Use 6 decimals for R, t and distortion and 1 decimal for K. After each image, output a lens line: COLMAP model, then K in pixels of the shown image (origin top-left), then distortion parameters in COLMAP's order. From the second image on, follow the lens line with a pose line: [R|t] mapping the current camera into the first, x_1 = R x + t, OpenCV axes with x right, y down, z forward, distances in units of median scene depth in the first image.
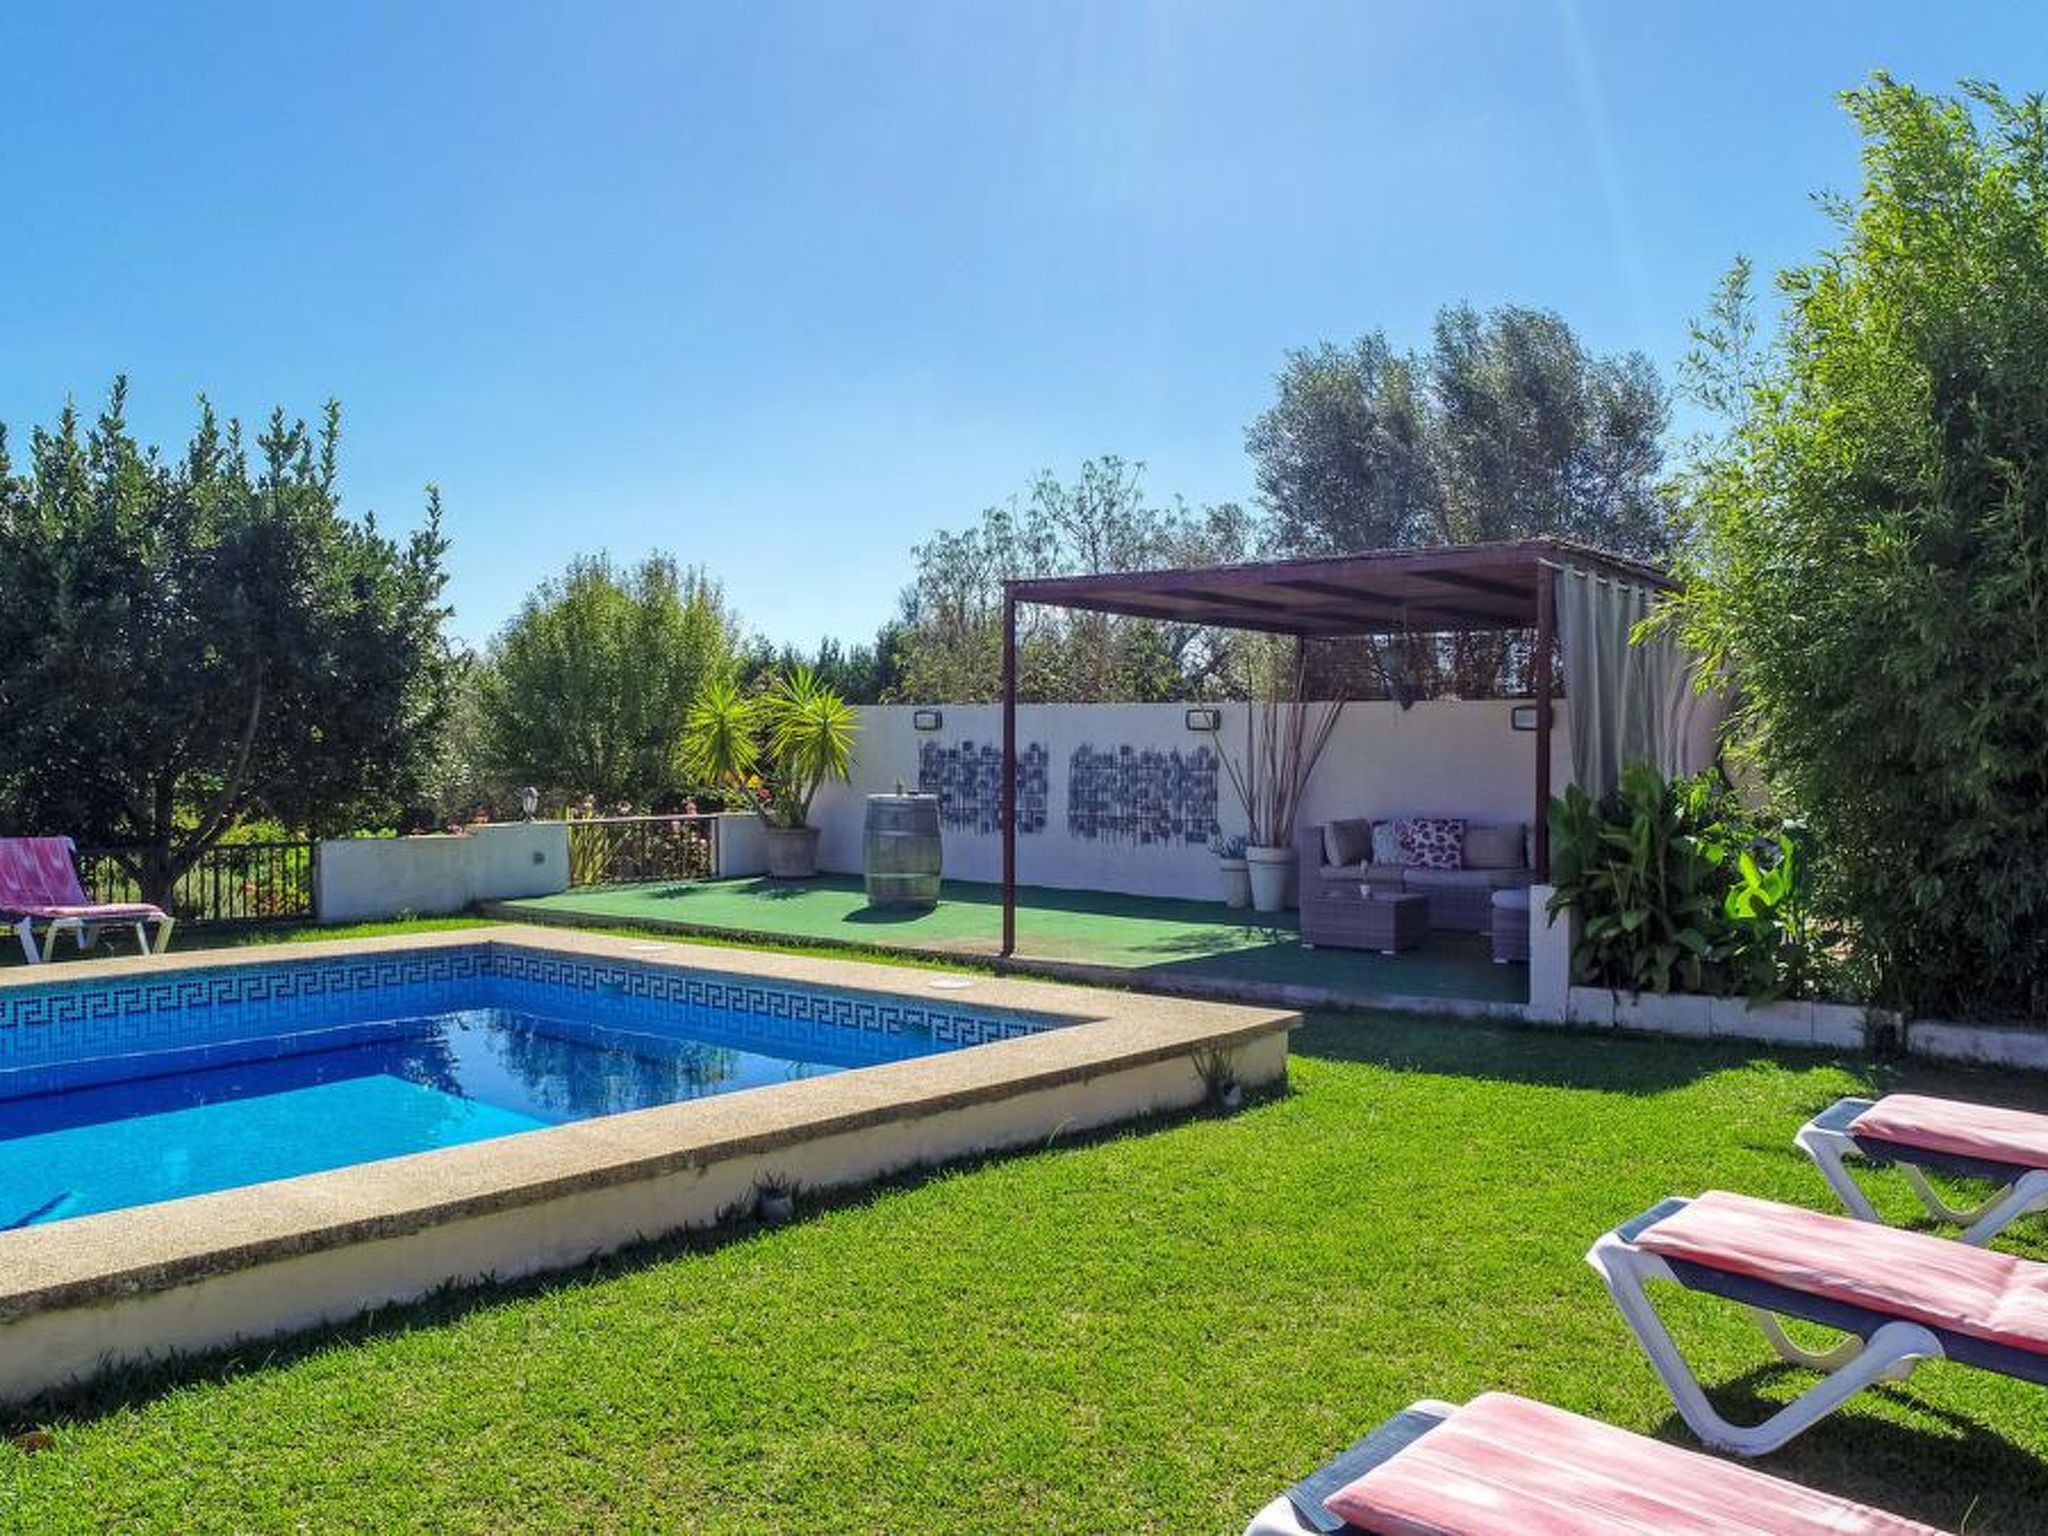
lens RADIAL K [[1813.7, 0, 1023.9], [0, 1813.7, 781.3], [0, 0, 1]] dist [0.019219, -0.048129]
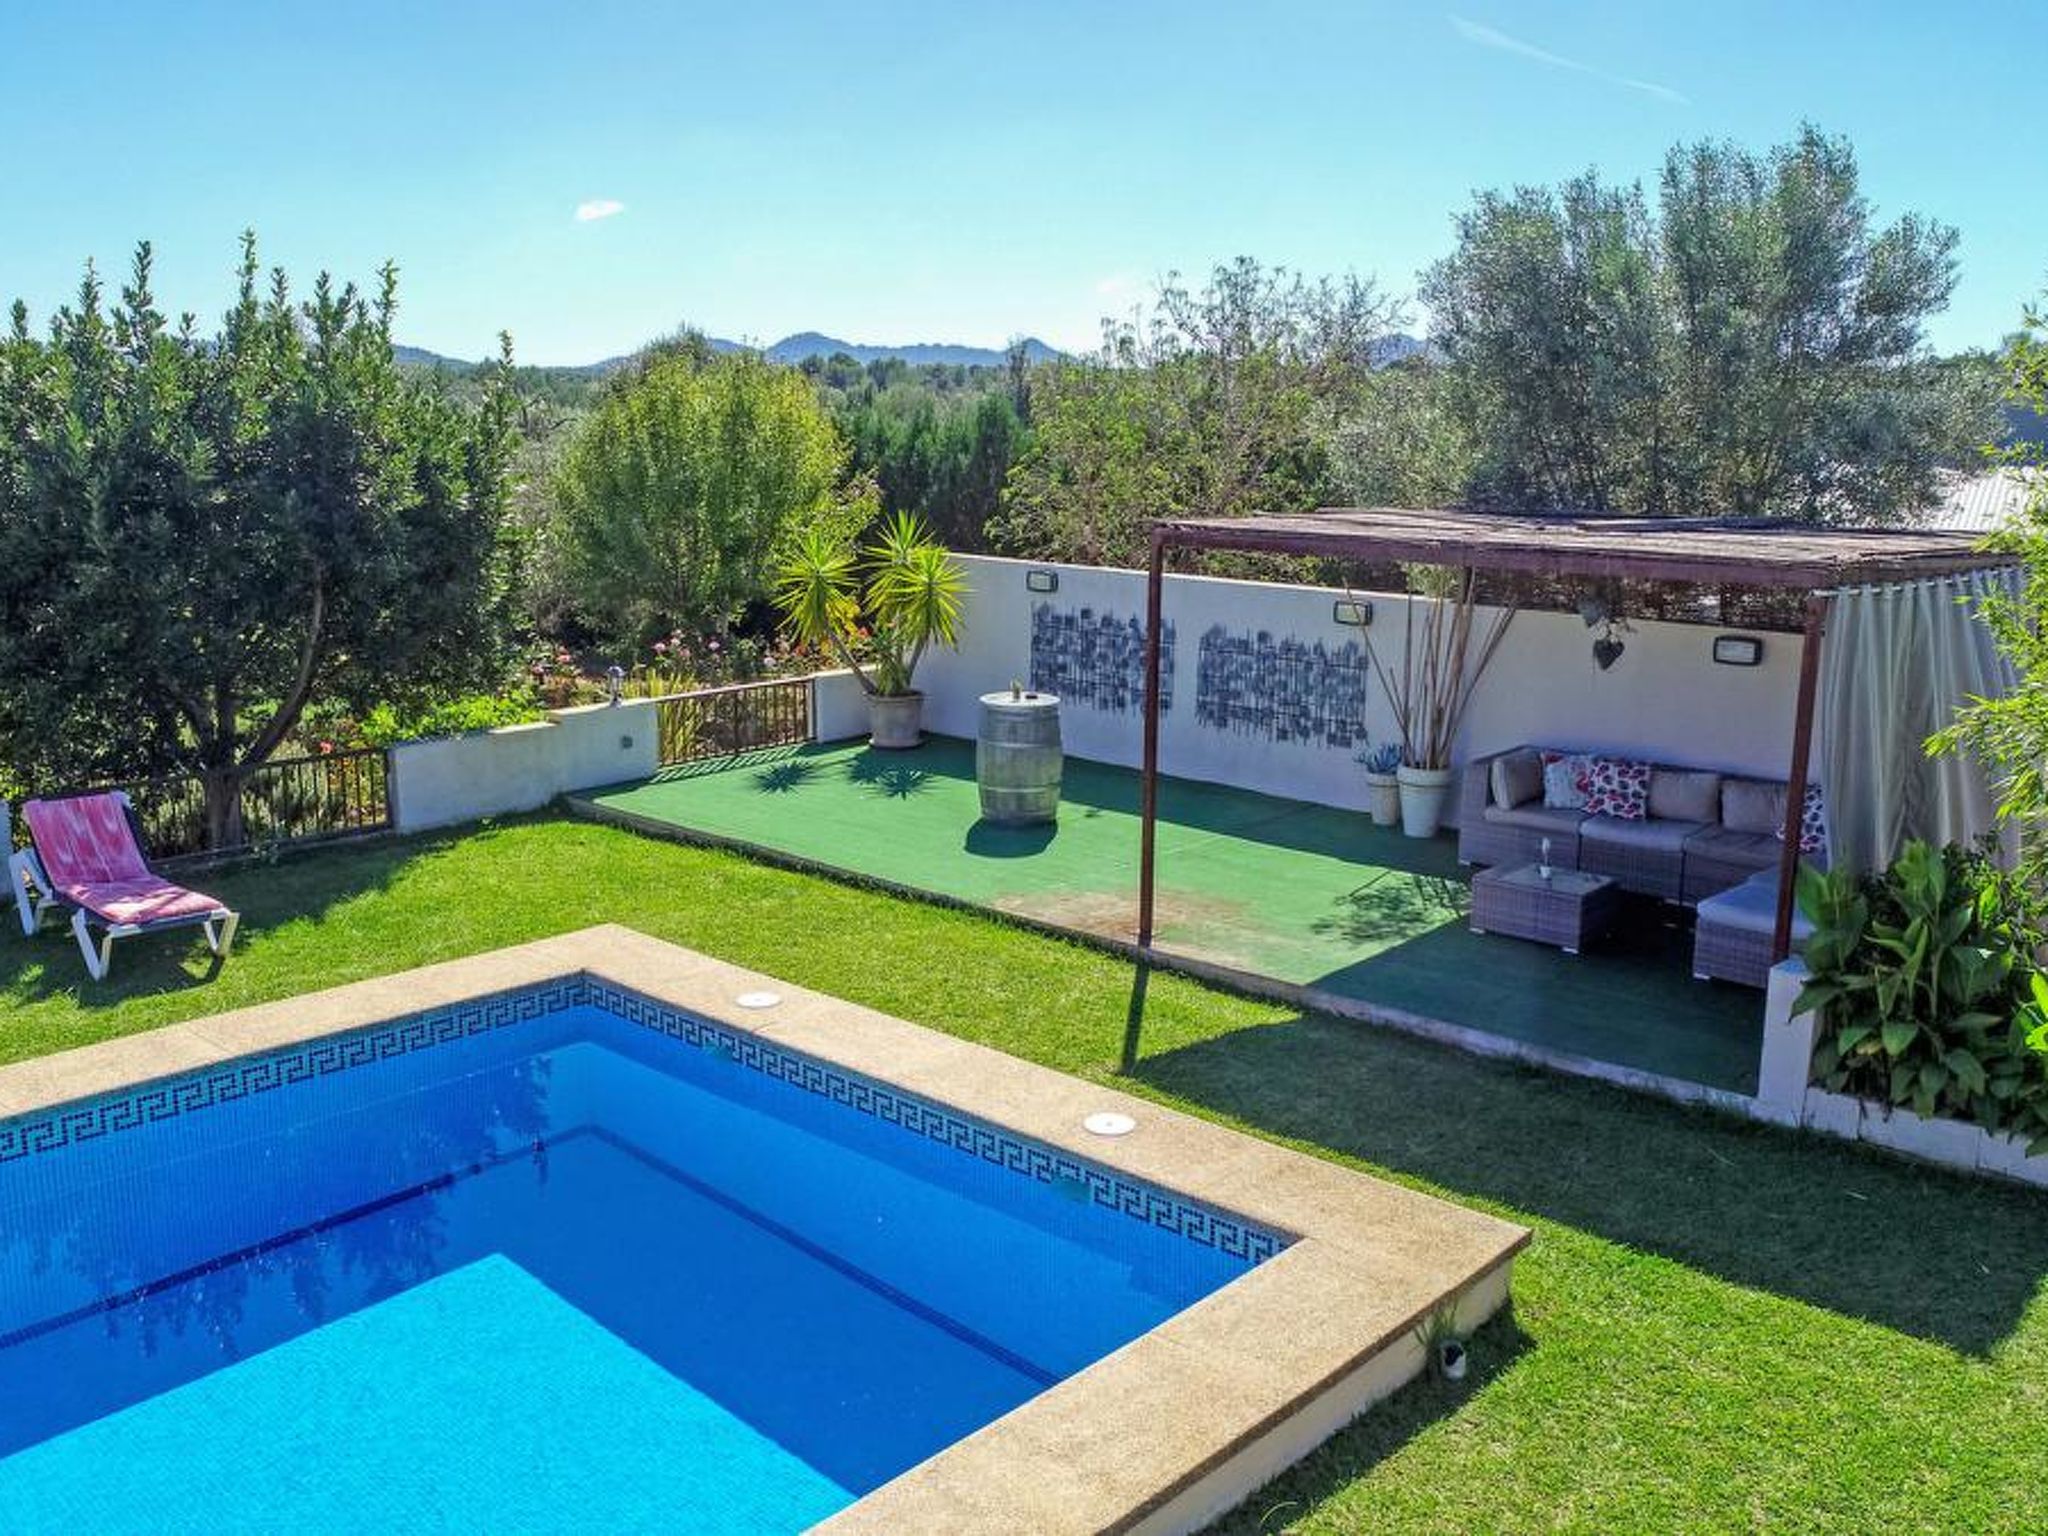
lens RADIAL K [[1813.7, 0, 1023.9], [0, 1813.7, 781.3], [0, 0, 1]] dist [0.019219, -0.048129]
pose [[0.999014, 0.019659, -0.039808, -0.028452], [-0.012127, 0.983357, 0.181278, -0.119106], [0.042709, -0.180617, 0.982626, 0.097285]]
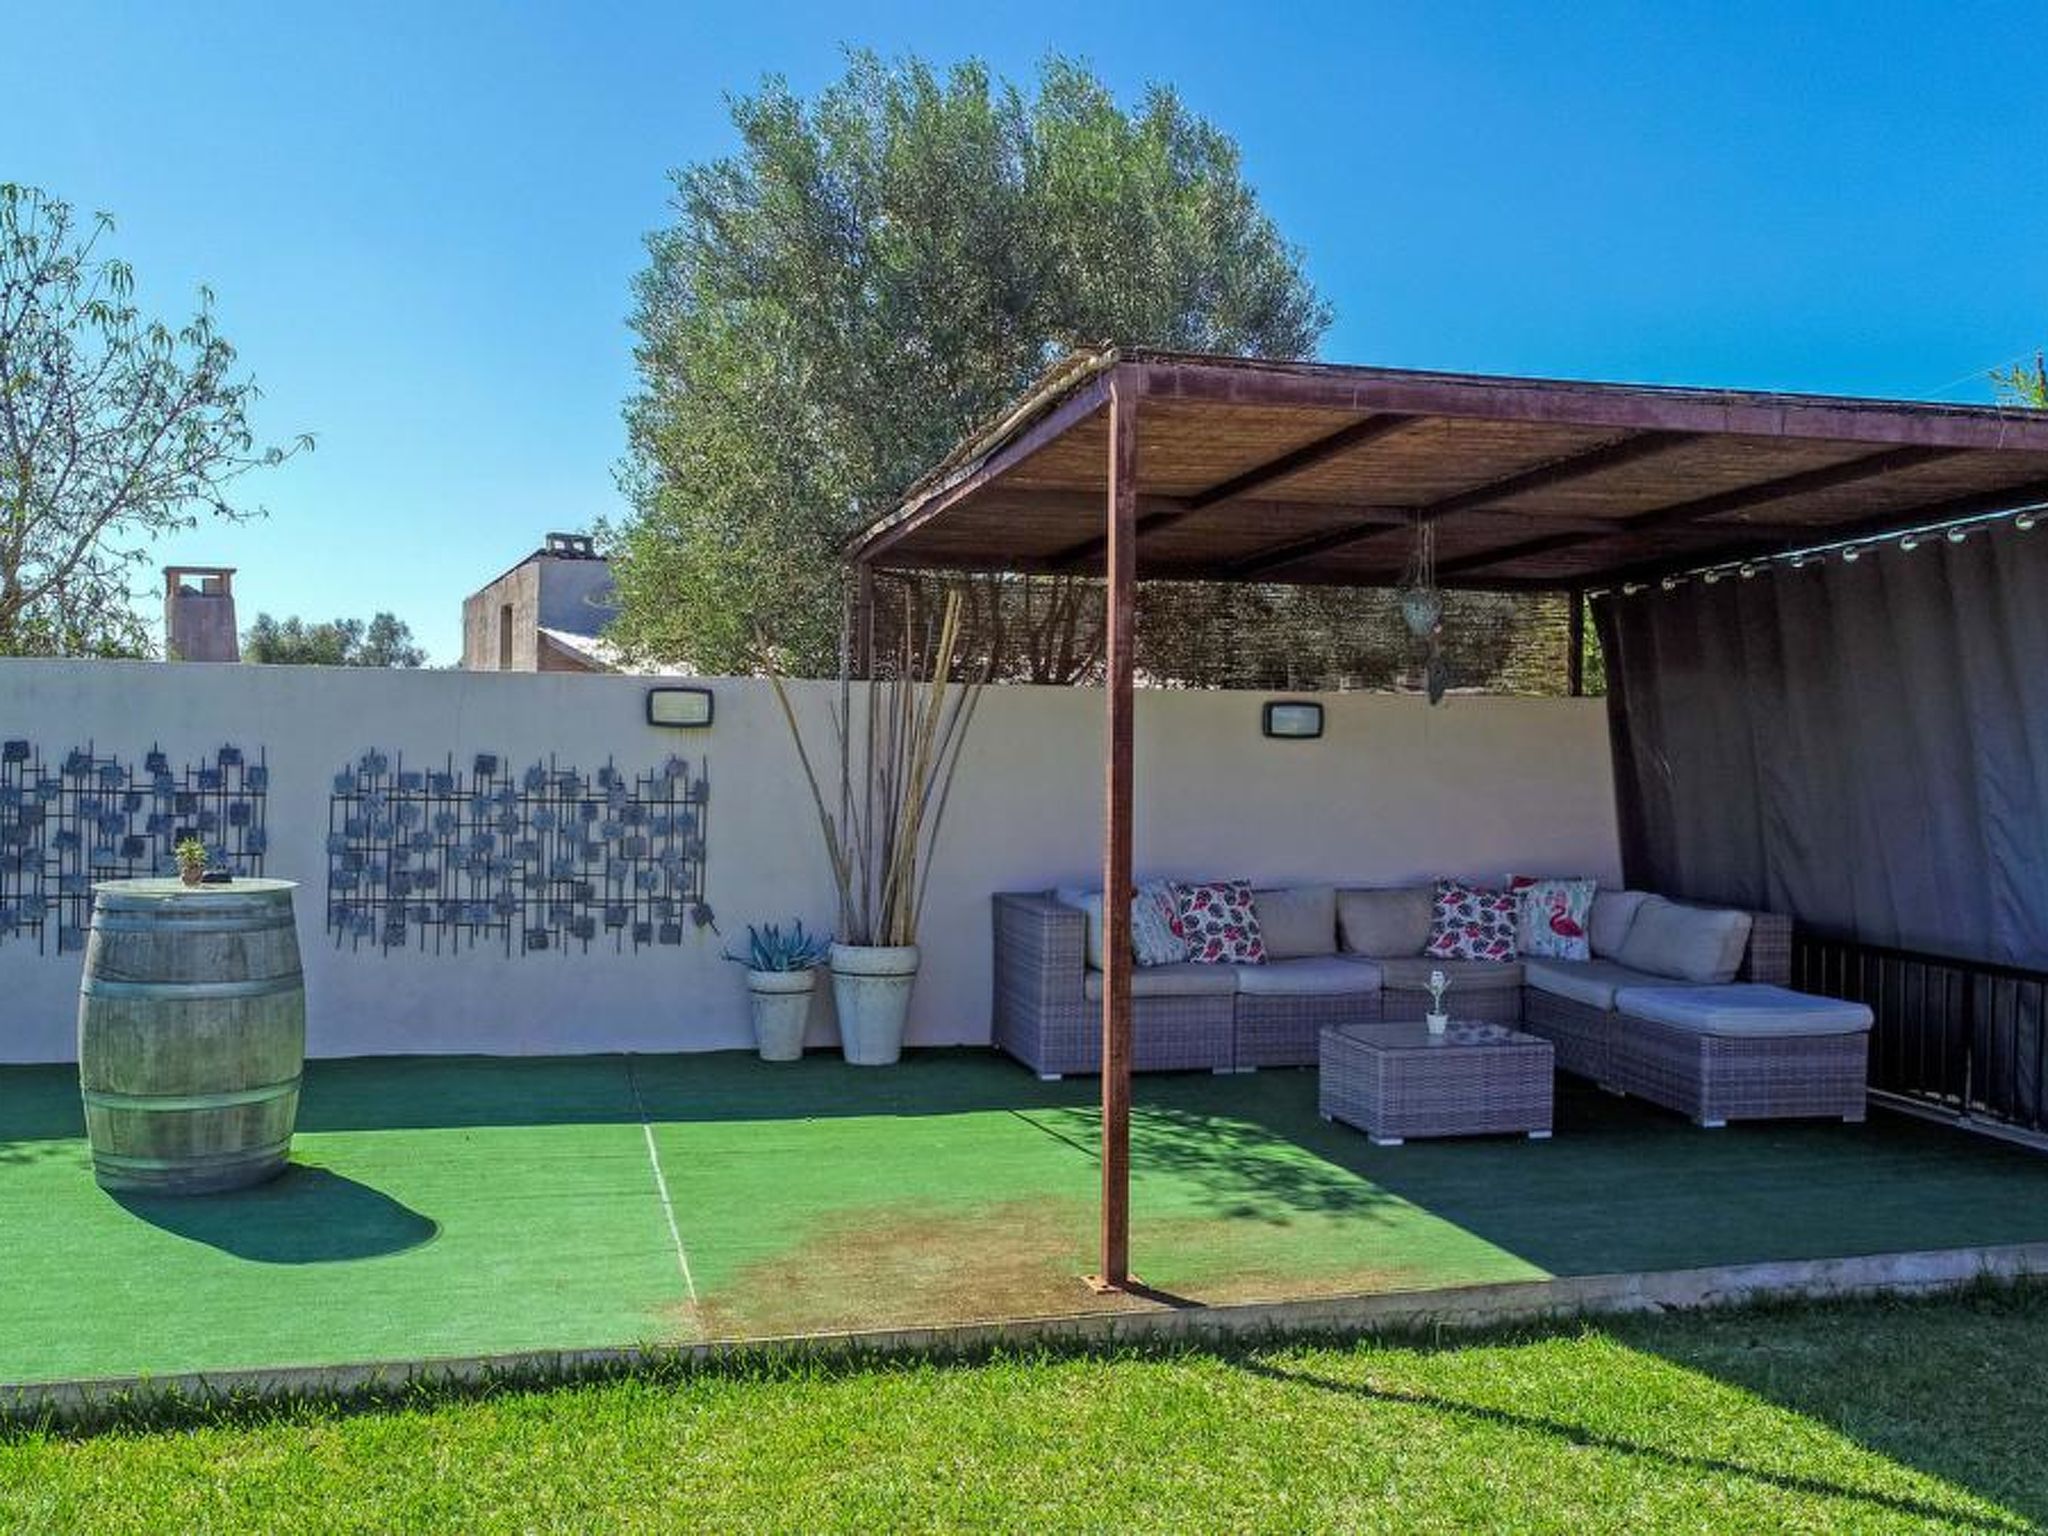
lens RADIAL K [[1813.7, 0, 1023.9], [0, 1813.7, 781.3], [0, 0, 1]] dist [0.019219, -0.048129]
pose [[0.581647, -0.004450, 0.813429, -0.283285], [0.005566, 0.999983, 0.001491, -0.013518], [-0.813422, 0.003660, 0.581663, 0.648709]]
